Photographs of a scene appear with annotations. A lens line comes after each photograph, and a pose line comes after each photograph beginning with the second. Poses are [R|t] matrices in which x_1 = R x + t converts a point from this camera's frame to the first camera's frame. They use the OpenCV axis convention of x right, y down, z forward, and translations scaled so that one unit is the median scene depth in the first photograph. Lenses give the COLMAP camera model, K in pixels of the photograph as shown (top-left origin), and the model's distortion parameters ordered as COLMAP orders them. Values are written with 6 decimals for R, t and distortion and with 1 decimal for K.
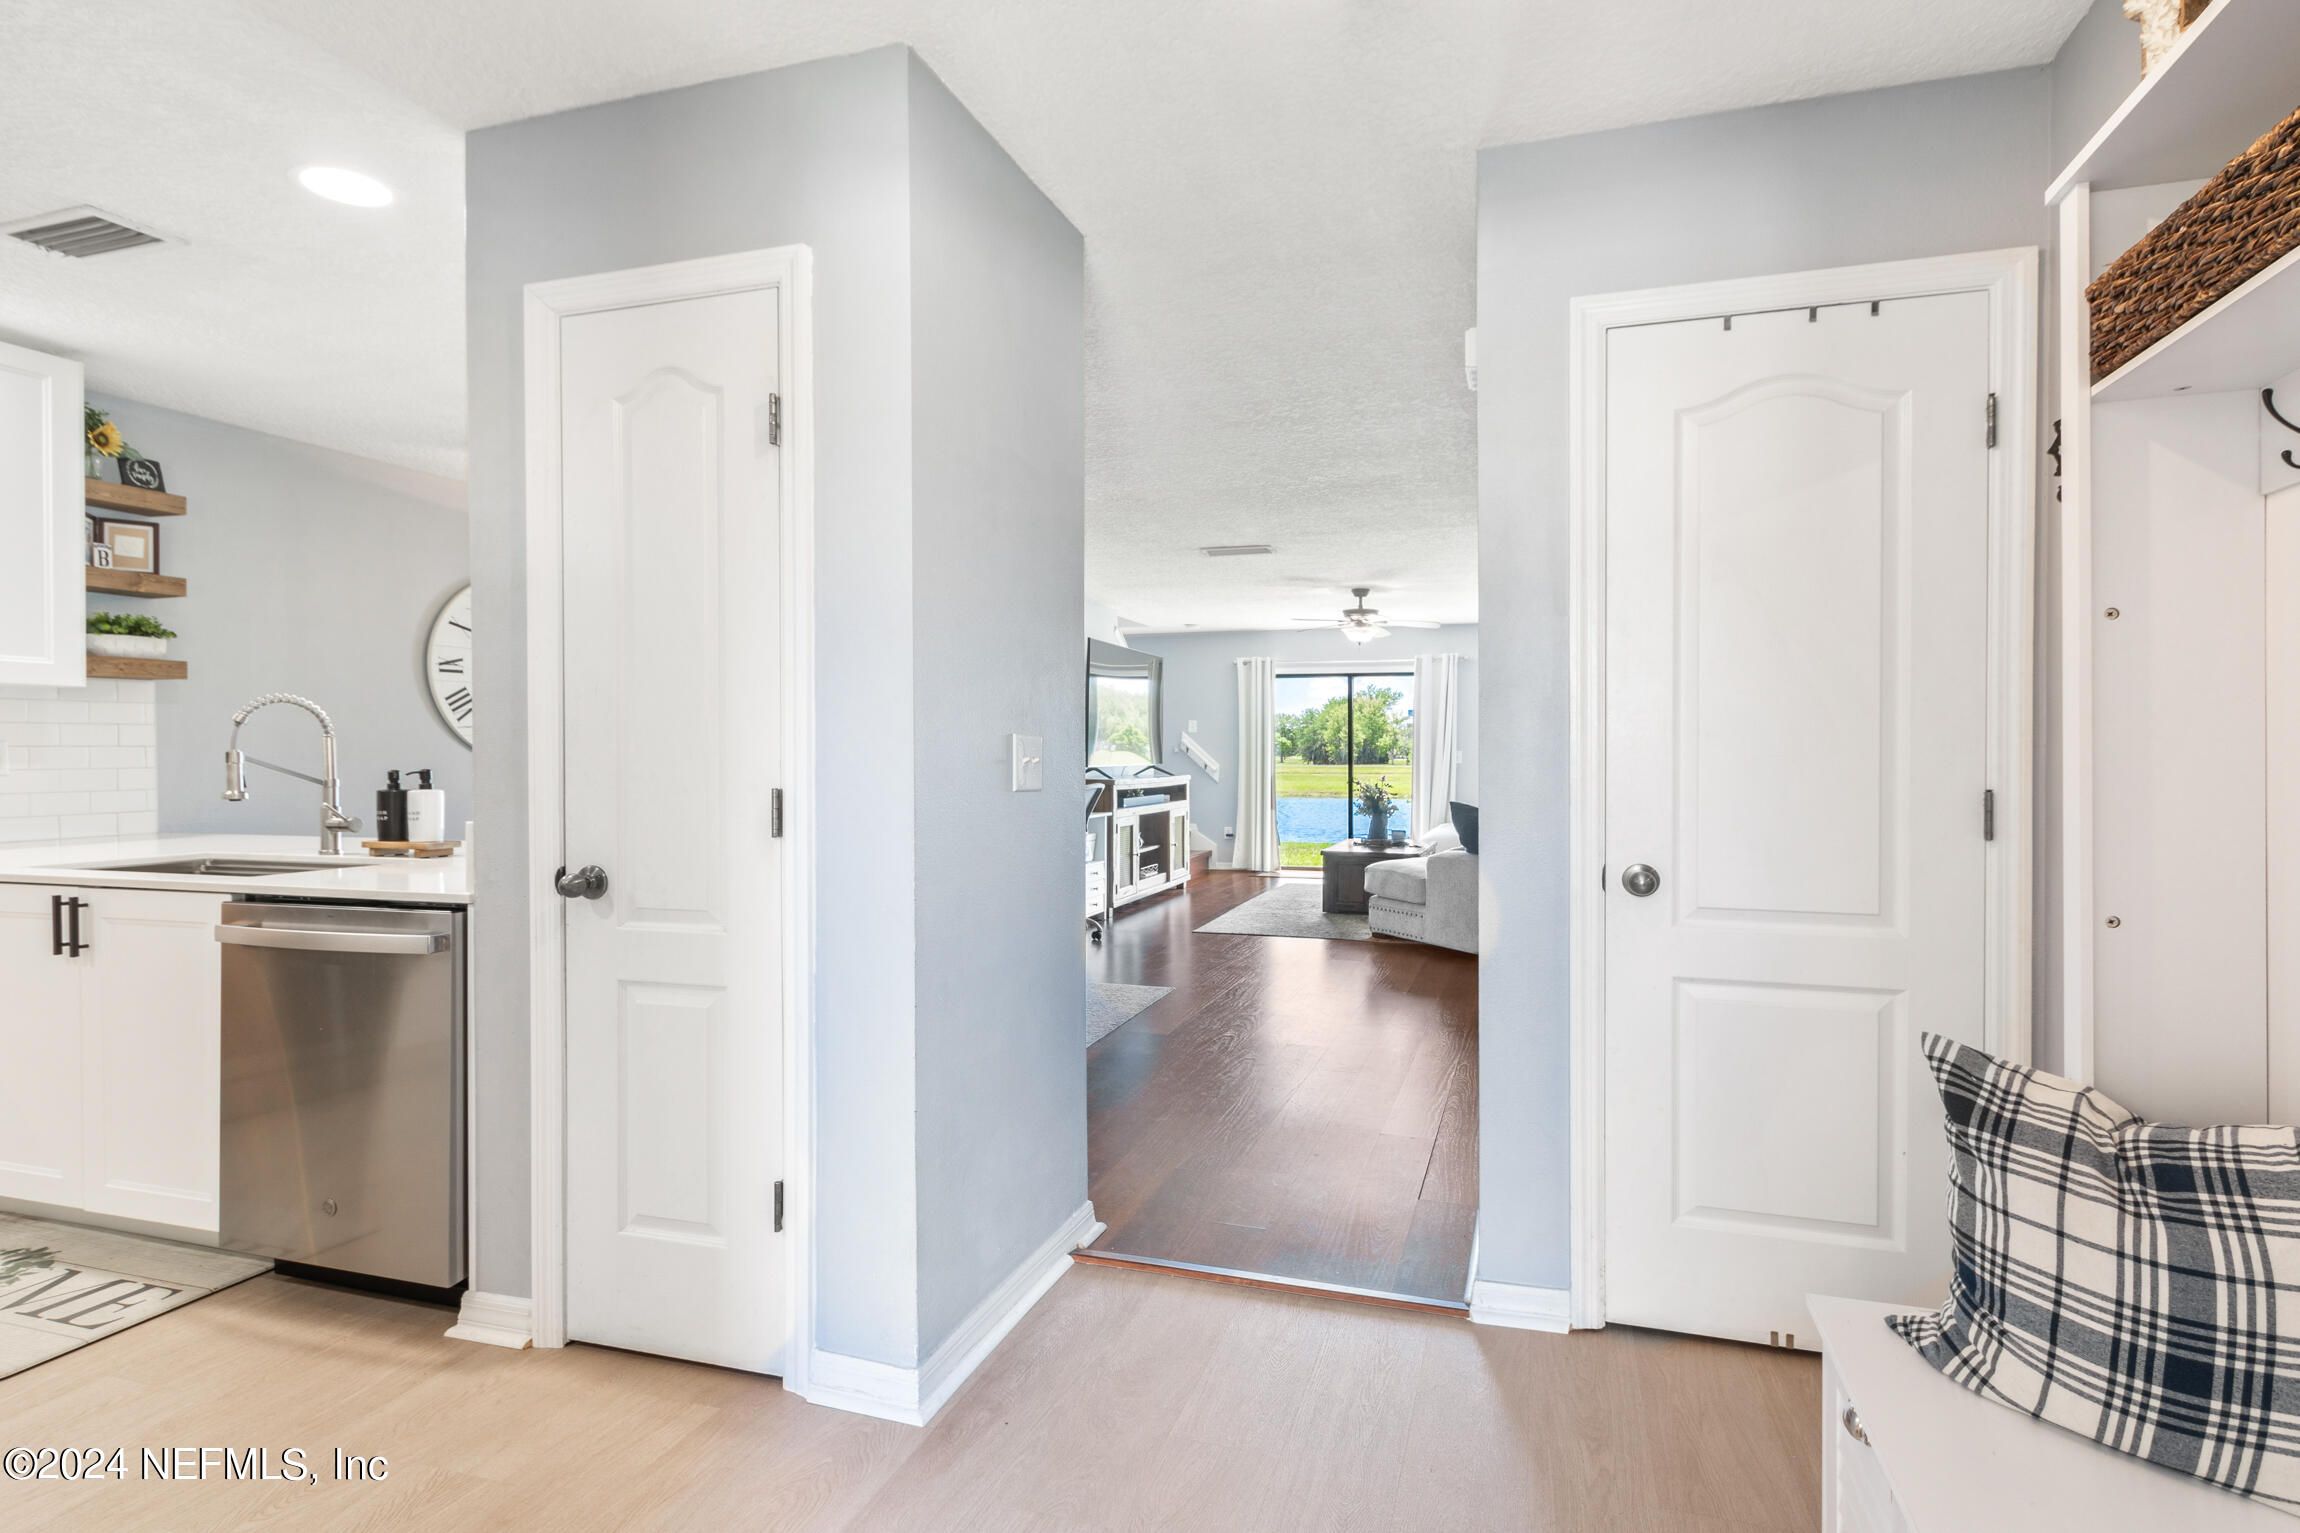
lens RADIAL K [[1142.2, 0, 1183.3], [0, 1142.2, 761.5], [0, 0, 1]] dist [0.015965, -0.005172]
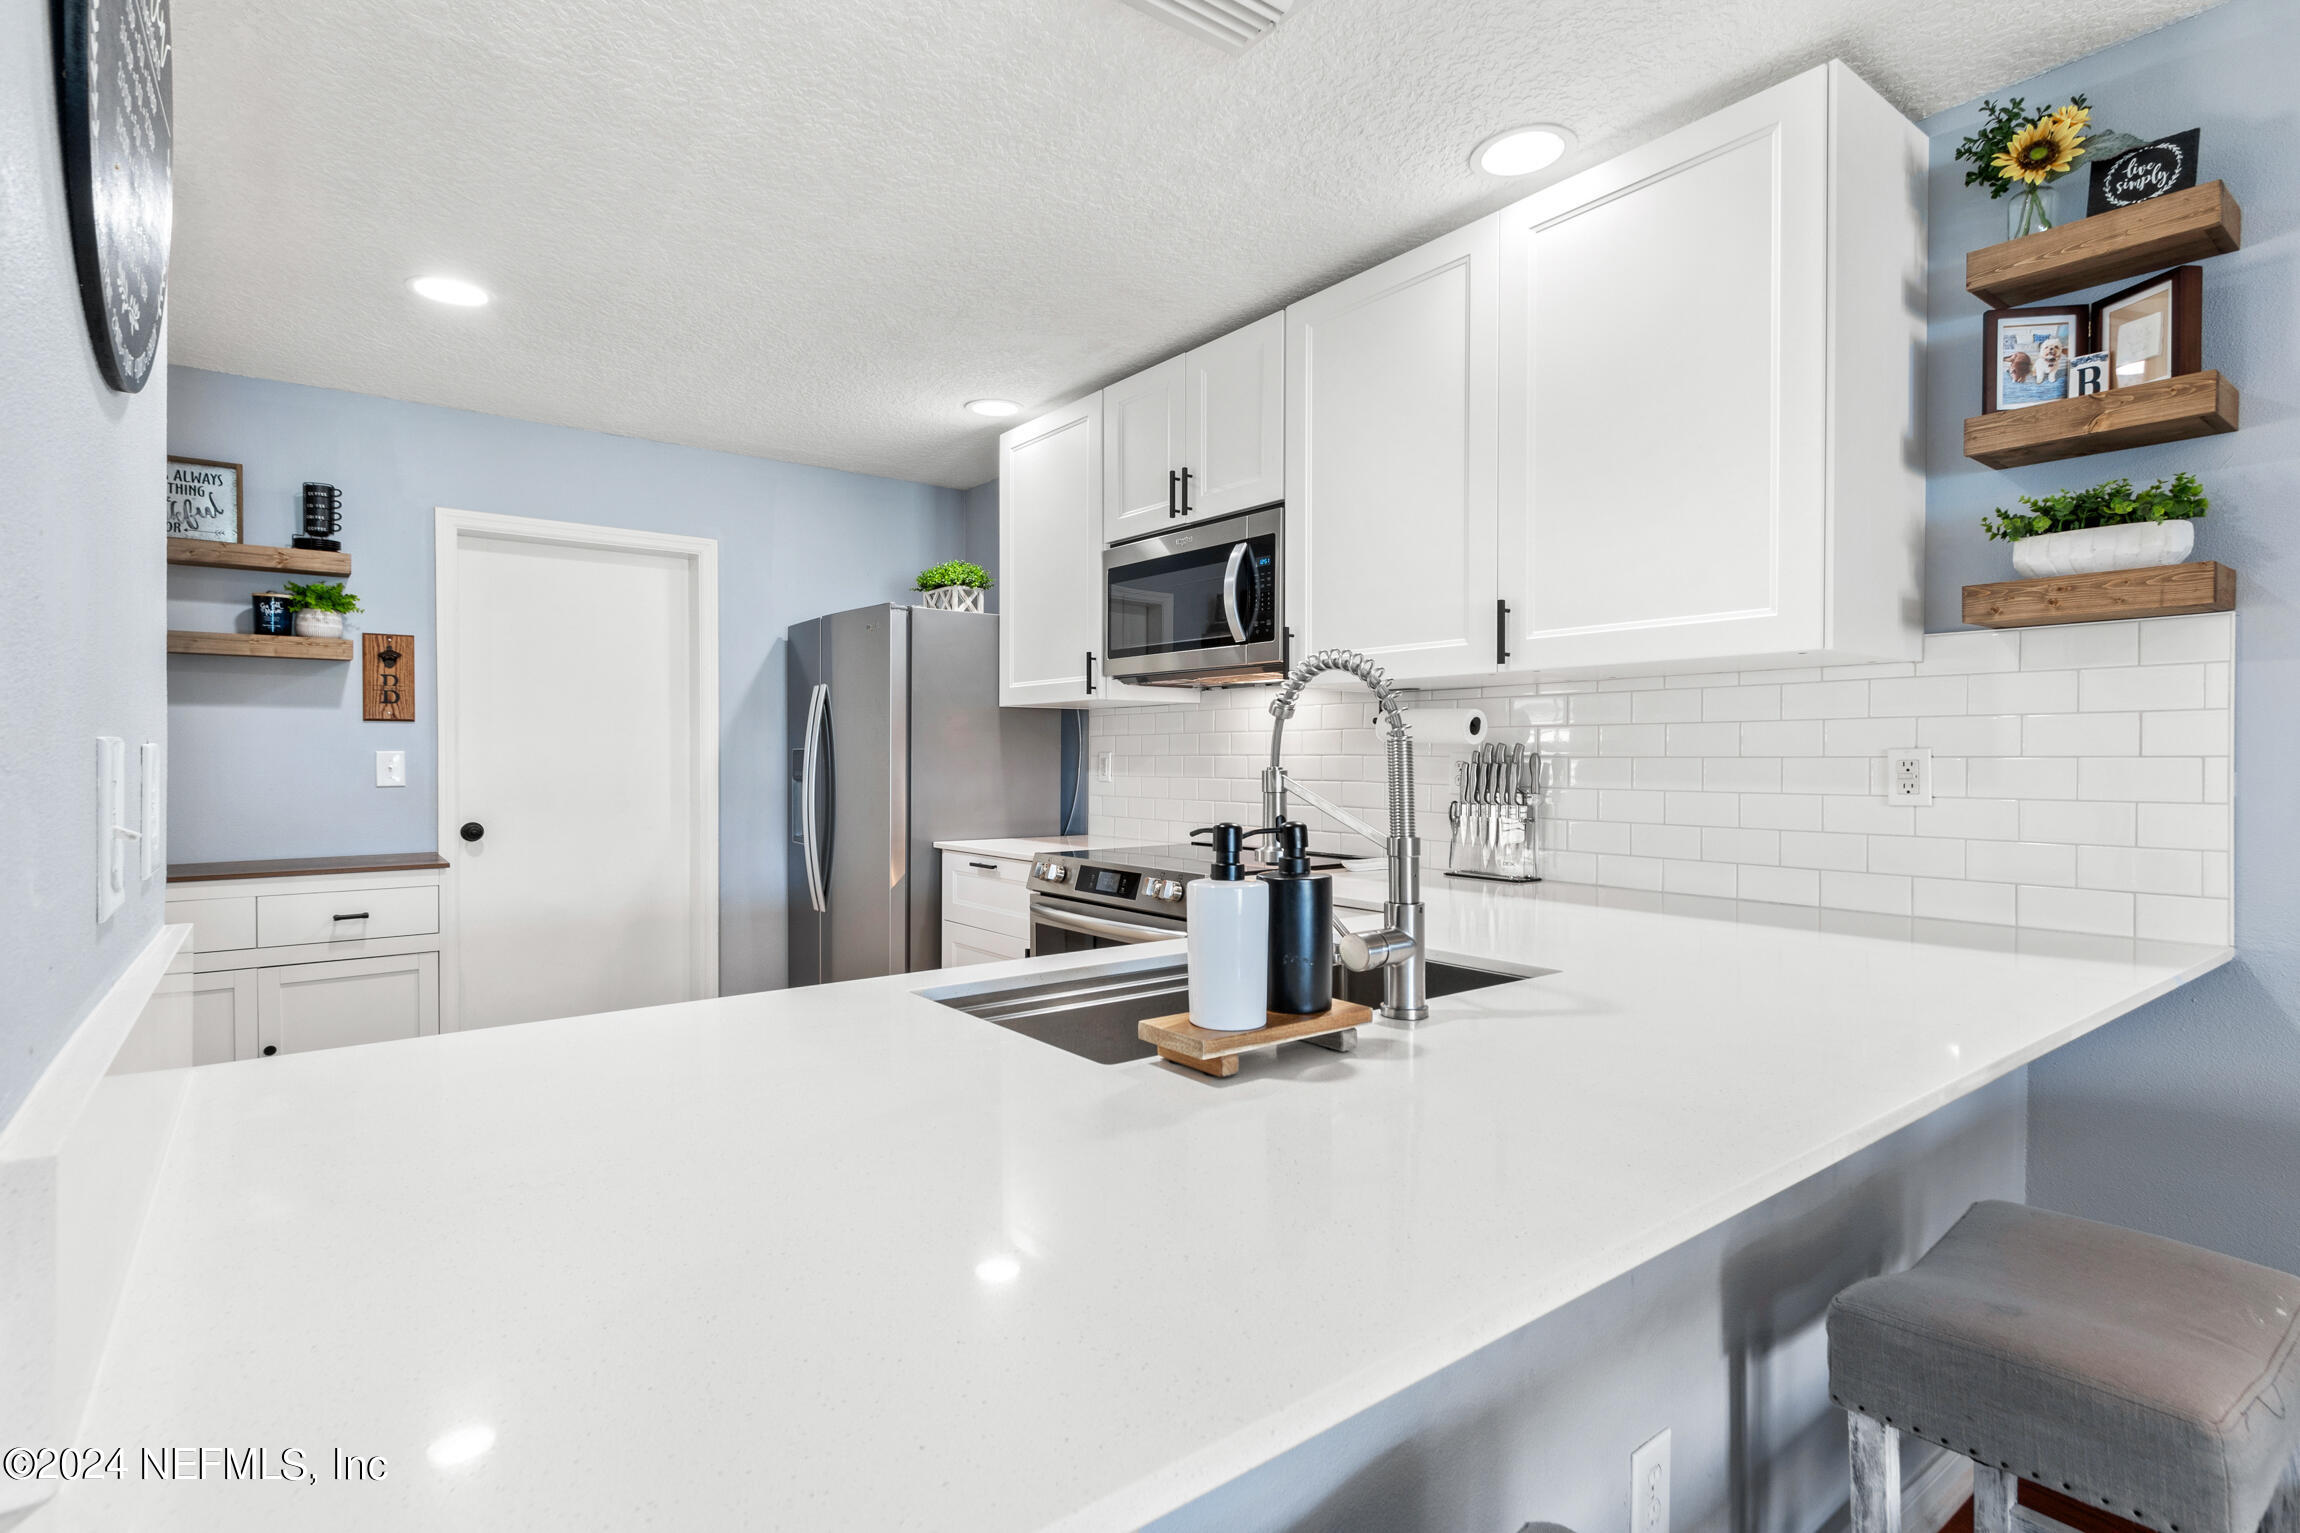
lens RADIAL K [[1119.6, 0, 1122.5], [0, 1119.6, 764.9], [0, 0, 1]] dist [0.004410, -0.003207]
pose [[-0.589871, 0.009968, -0.807436, -0.353966], [-0.004483, 0.999868, 0.015619, -0.018543], [0.807485, 0.012833, -0.589748, 1.161105]]
